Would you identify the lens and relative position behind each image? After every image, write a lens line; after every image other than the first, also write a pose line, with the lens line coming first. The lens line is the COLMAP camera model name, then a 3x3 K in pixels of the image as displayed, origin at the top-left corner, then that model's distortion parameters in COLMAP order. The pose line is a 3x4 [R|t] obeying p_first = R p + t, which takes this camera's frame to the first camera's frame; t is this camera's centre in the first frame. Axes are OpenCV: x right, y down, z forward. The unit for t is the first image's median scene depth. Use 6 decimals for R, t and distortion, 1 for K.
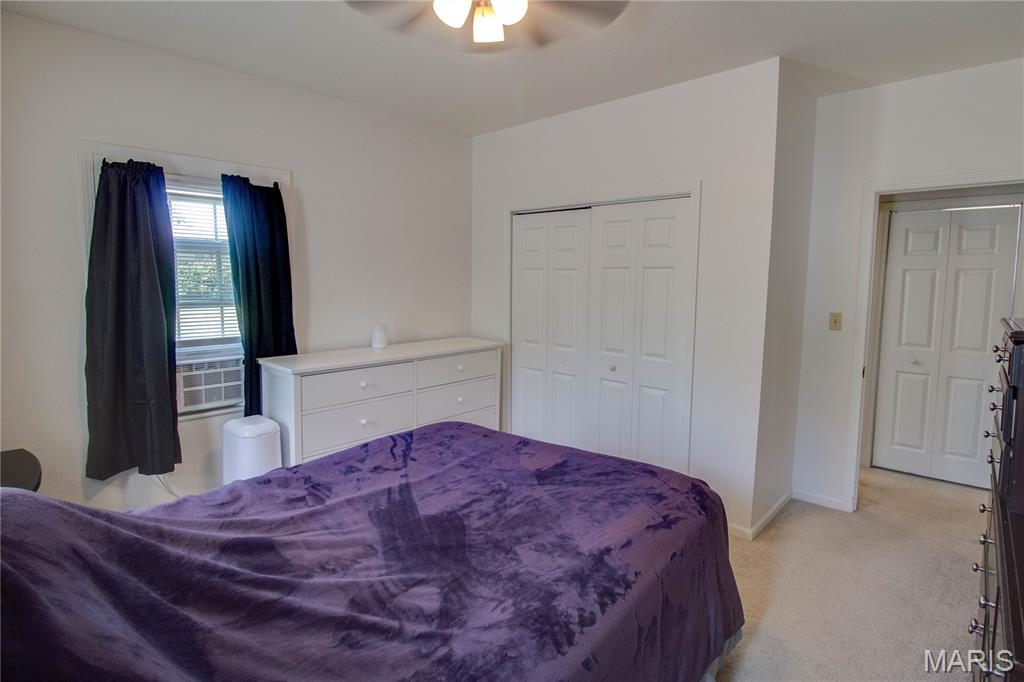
lens RADIAL K [[481.7, 0, 525.1], [0, 481.7, 329.1], [0, 0, 1]] dist [0.001503, -0.012882]
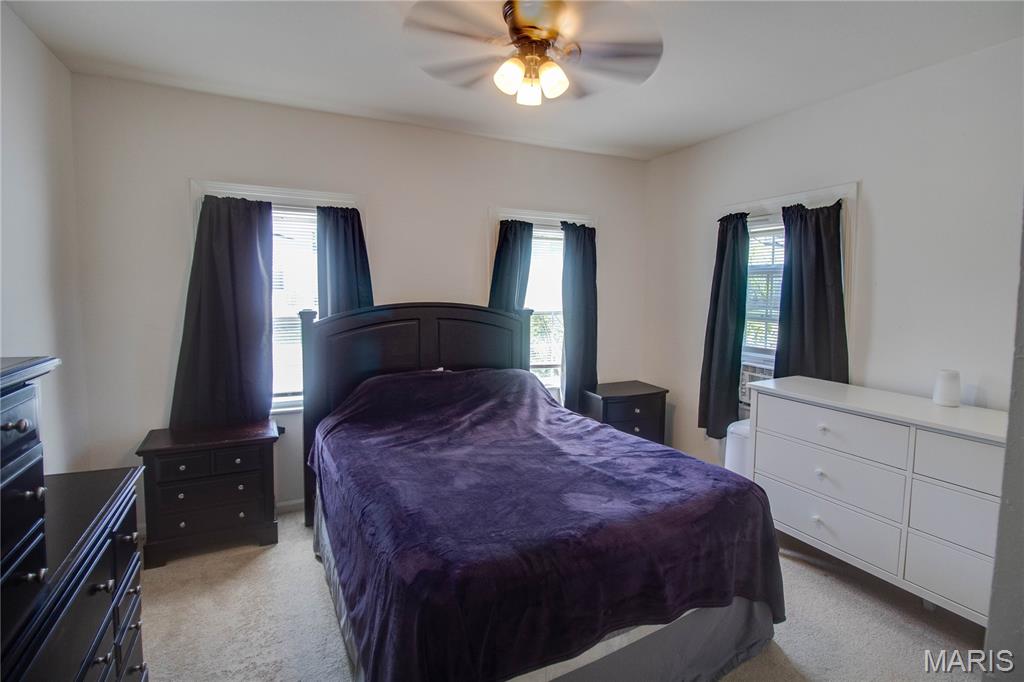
lens RADIAL K [[481.7, 0, 525.1], [0, 481.7, 329.1], [0, 0, 1]] dist [0.001503, -0.012882]
pose [[-0.315329, 0.079378, -0.945657, 0.665598], [-0.106701, 0.987211, 0.118445, -0.108646], [0.942965, 0.138252, -0.302827, 0.818052]]
